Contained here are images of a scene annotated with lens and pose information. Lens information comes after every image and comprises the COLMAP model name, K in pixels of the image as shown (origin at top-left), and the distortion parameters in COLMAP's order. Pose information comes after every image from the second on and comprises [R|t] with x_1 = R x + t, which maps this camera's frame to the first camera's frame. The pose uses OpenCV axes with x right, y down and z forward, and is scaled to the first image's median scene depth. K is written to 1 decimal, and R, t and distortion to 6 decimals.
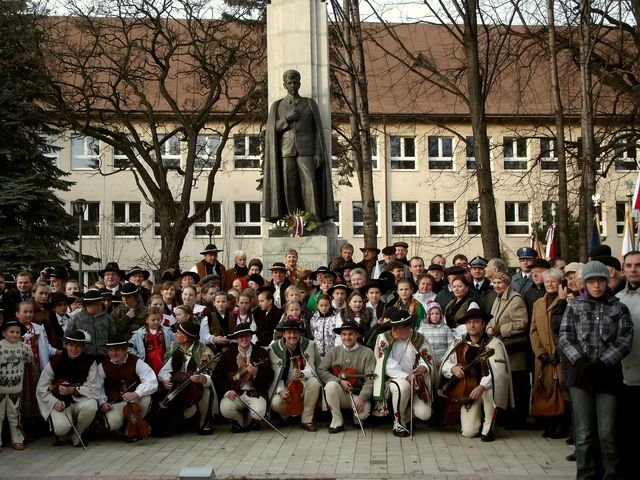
lens RADIAL K [[883.5, 0, 320.0], [0, 883.5, 240.0], [0, 0, 1]] dist [0.000833, 0.146442]
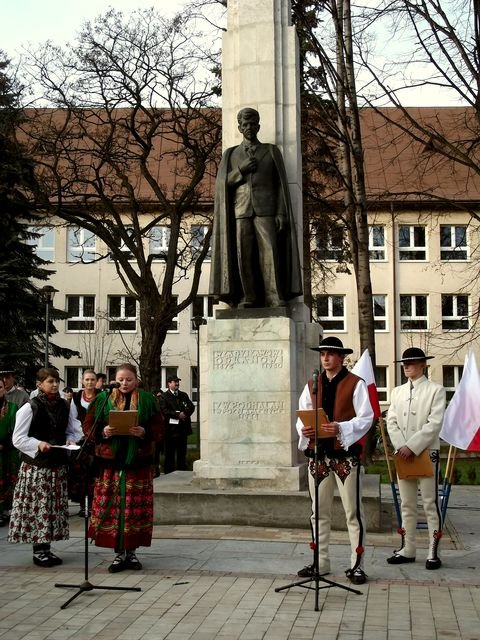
lens RADIAL K [[883.5, 0, 240.0], [0, 883.5, 320.0], [0, 0, 1]] dist [0.000833, 0.146442]
pose [[0.994459, 0.001215, -0.105119, 0.021110], [-0.003394, 0.999783, -0.020552, 0.006362], [0.105071, 0.020795, 0.994247, 0.103270]]
